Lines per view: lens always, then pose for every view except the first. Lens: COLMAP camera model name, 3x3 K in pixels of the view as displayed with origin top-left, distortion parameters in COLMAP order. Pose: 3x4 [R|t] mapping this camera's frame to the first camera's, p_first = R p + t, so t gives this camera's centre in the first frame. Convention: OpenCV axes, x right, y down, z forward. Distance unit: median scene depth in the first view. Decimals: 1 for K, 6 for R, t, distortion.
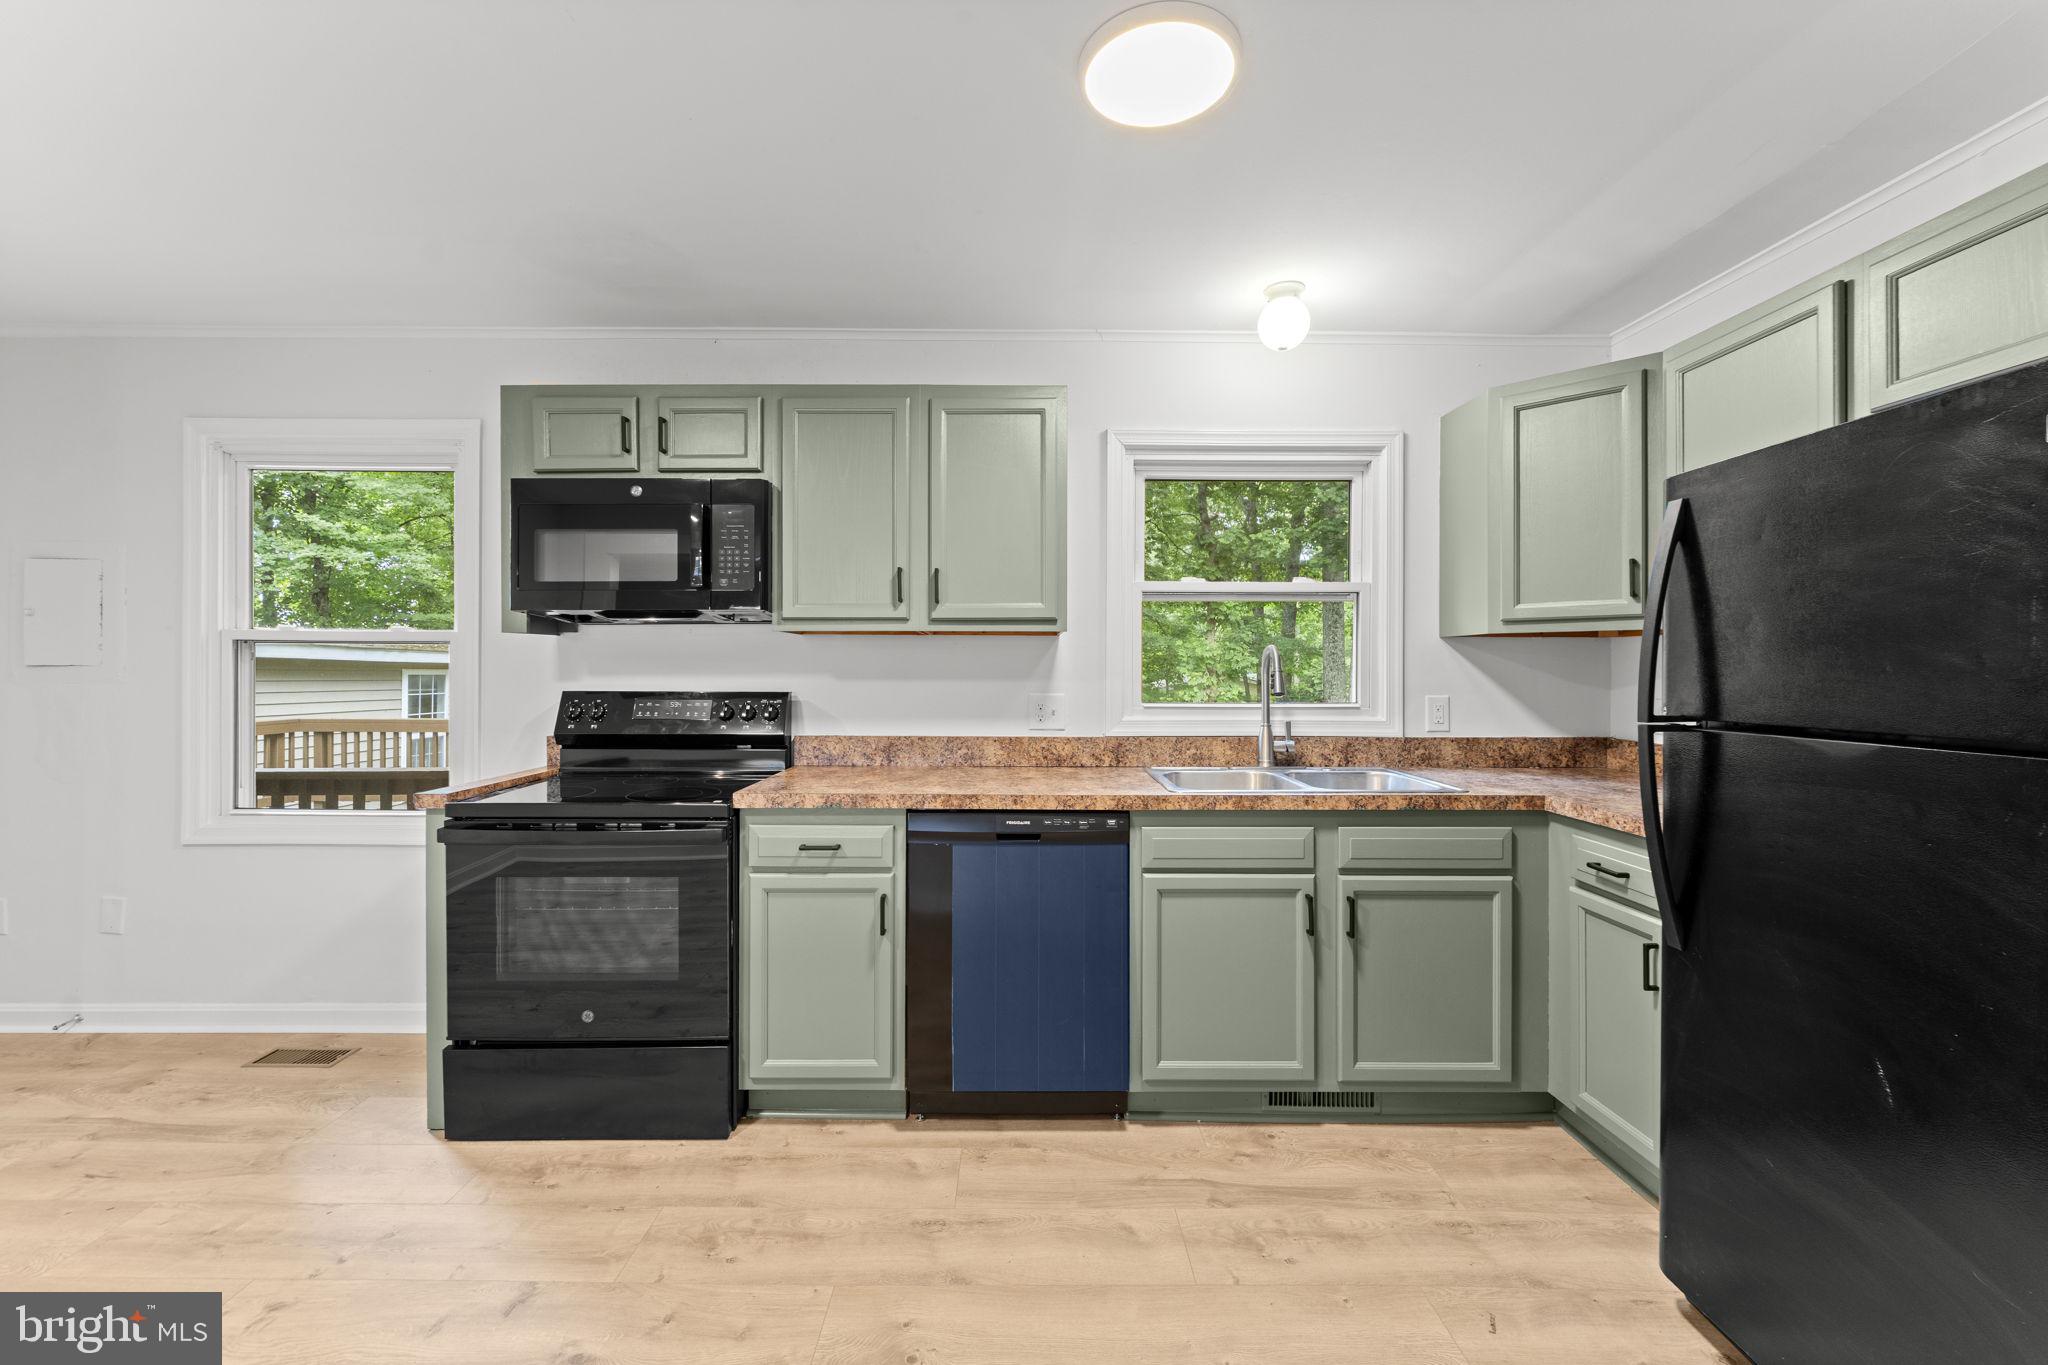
lens RADIAL K [[823.1, 0, 1022.1], [0, 823.1, 666.9], [0, 0, 1]] dist [-0.001568, 0.000058]
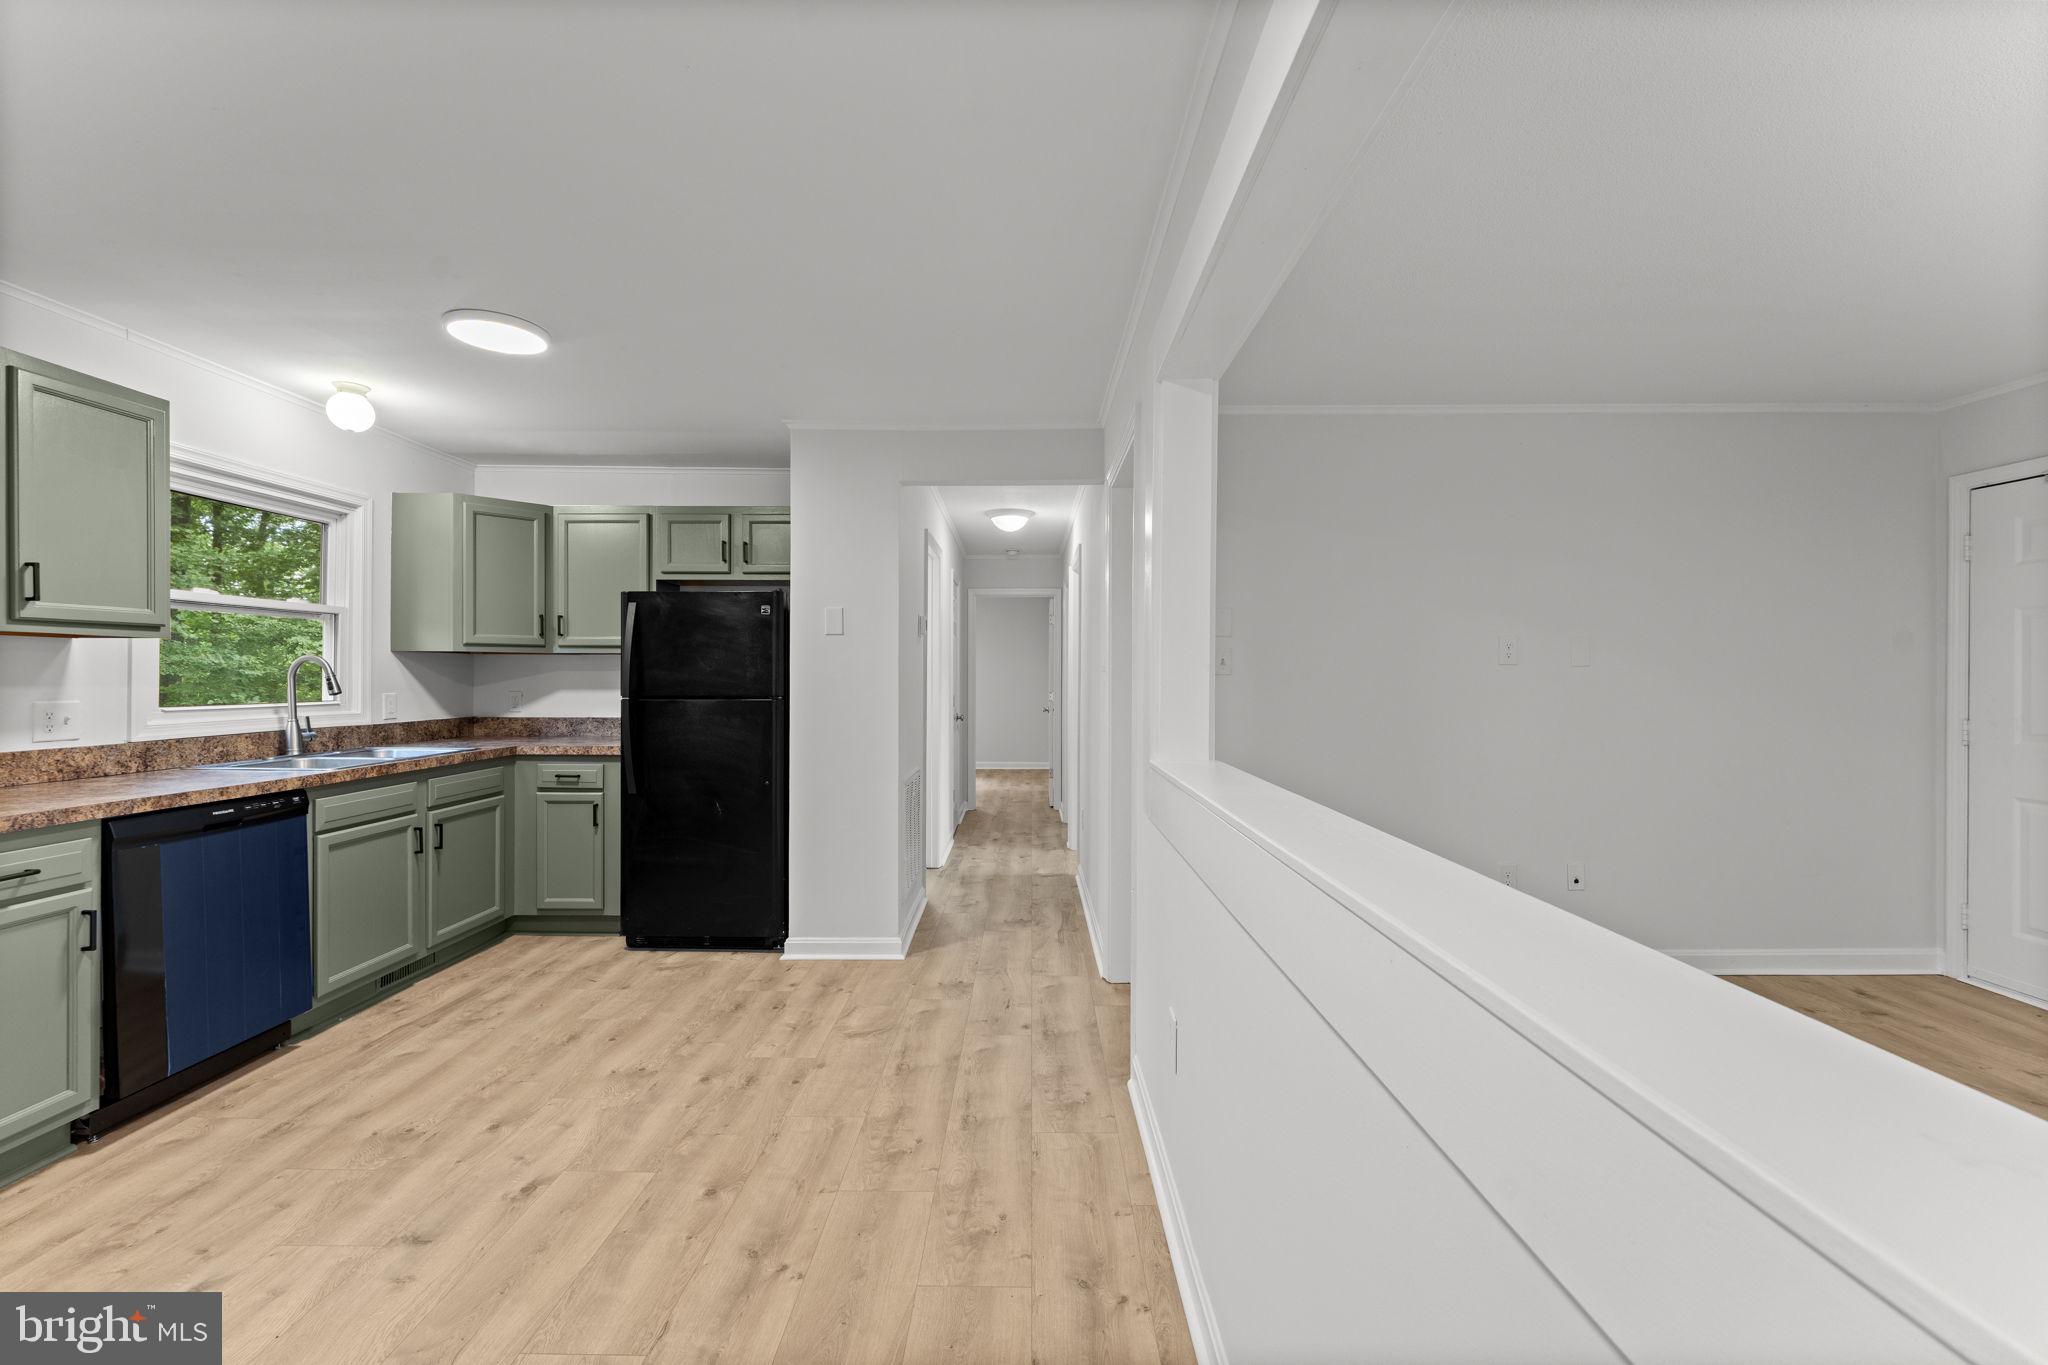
lens RADIAL K [[823.1, 0, 1020.8], [0, 823.1, 677.2], [0, 0, 1]] dist [-0.001568, 0.000058]
pose [[0.010189, -0.004167, 0.999939, -1.099486], [-0.005377, 0.999977, 0.004222, -0.004777], [-0.999934, -0.005420, 0.010166, -0.096301]]
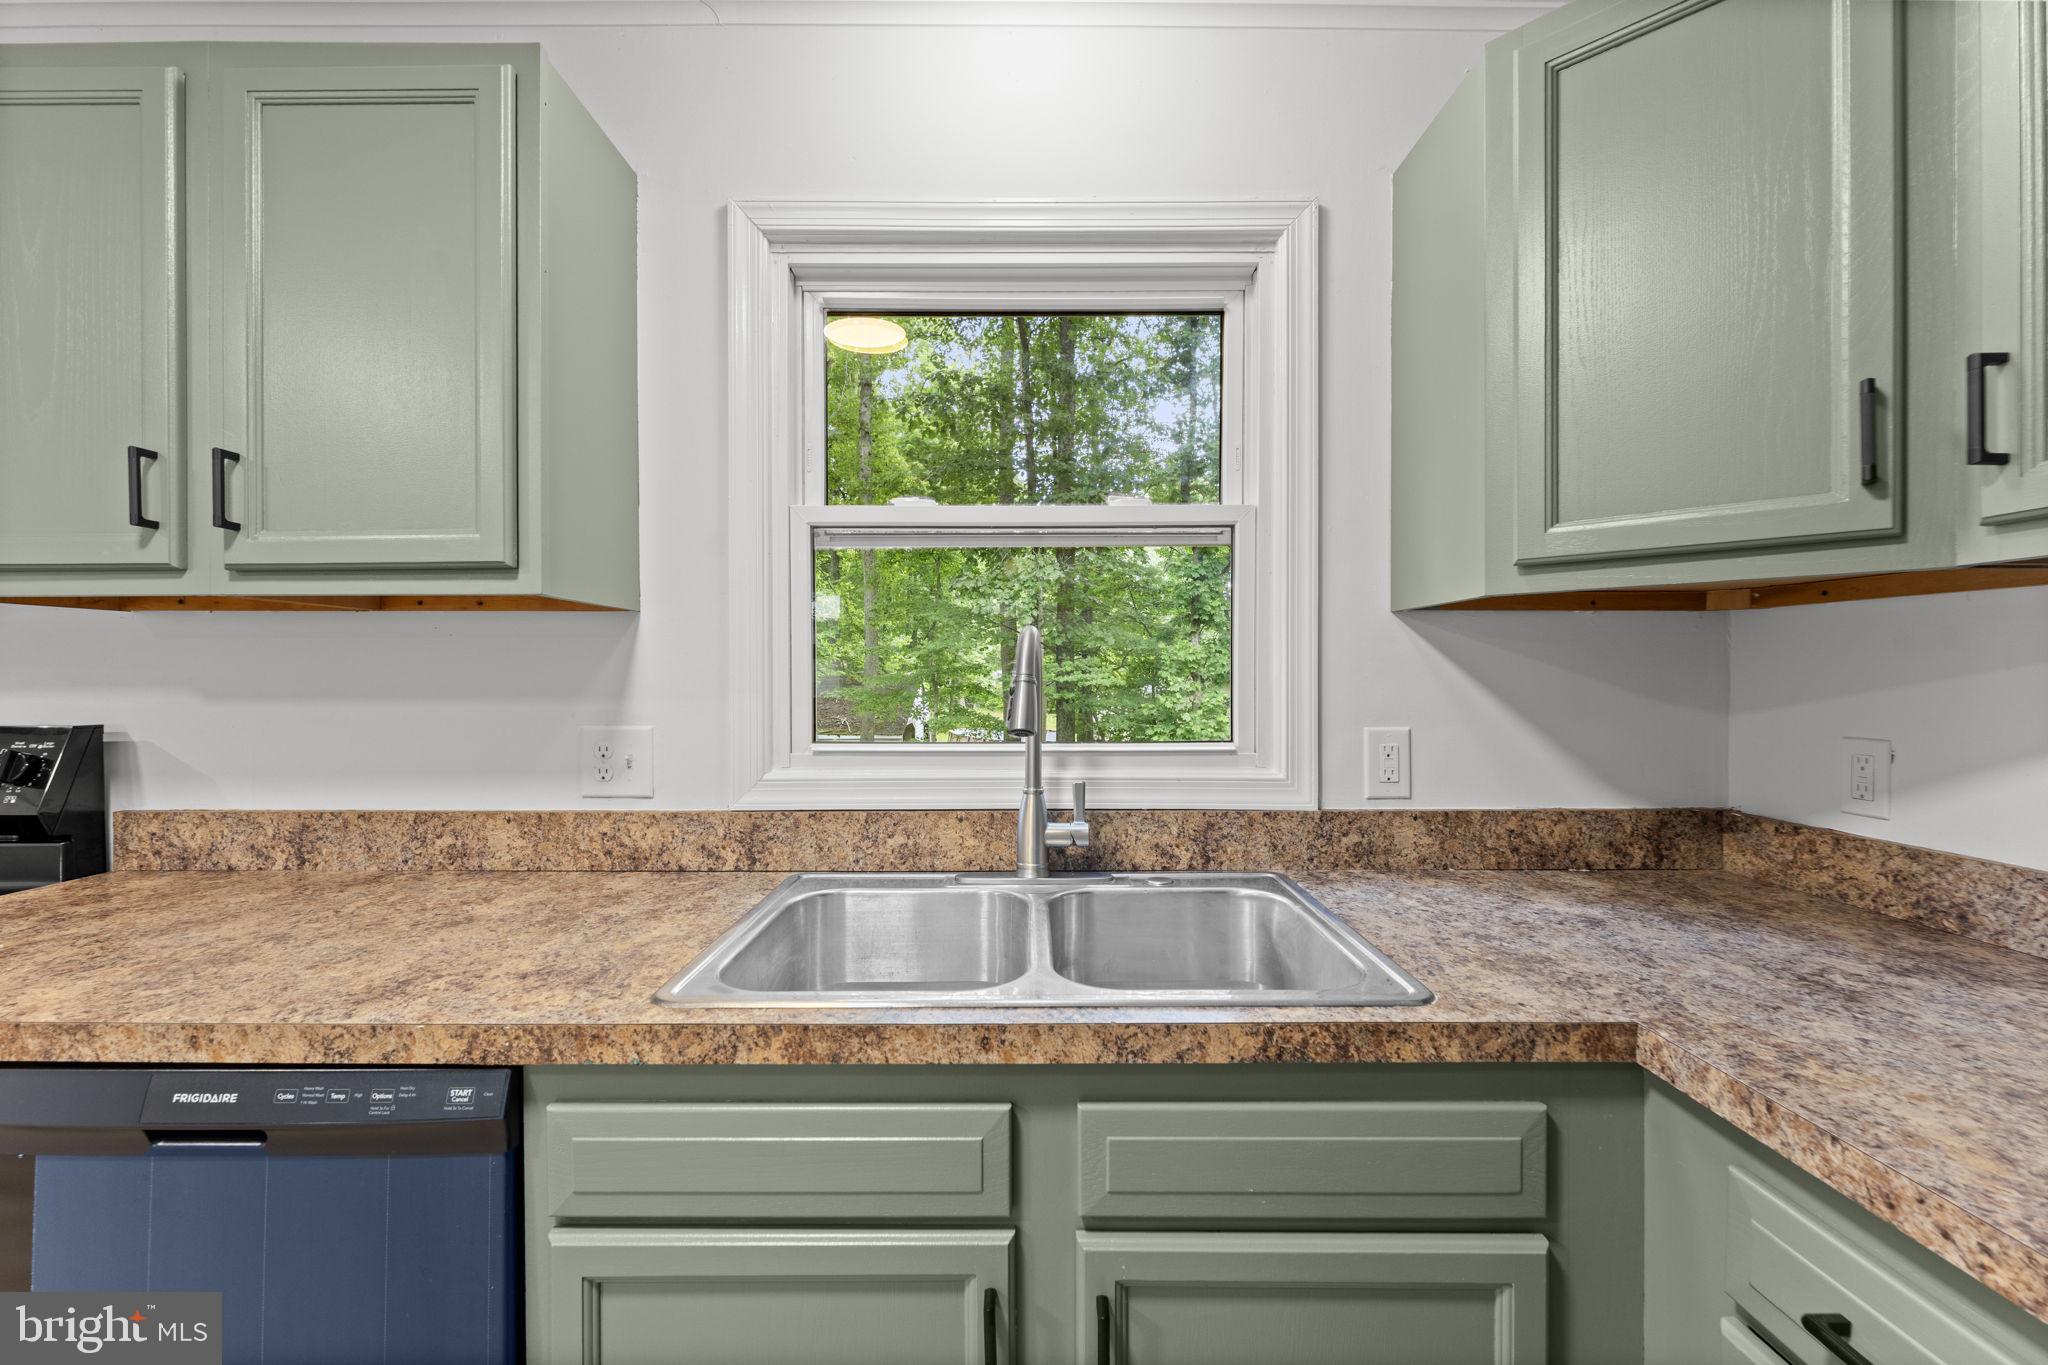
lens RADIAL K [[823.1, 0, 1026.8], [0, 823.1, 675.1], [0, 0, 1]] dist [-0.001568, 0.000058]
pose [[0.999993, -0.003099, -0.002062, 0.360248], [0.003108, 0.999986, 0.004266, -0.000276], [0.002049, -0.004272, 0.999989, 0.625684]]
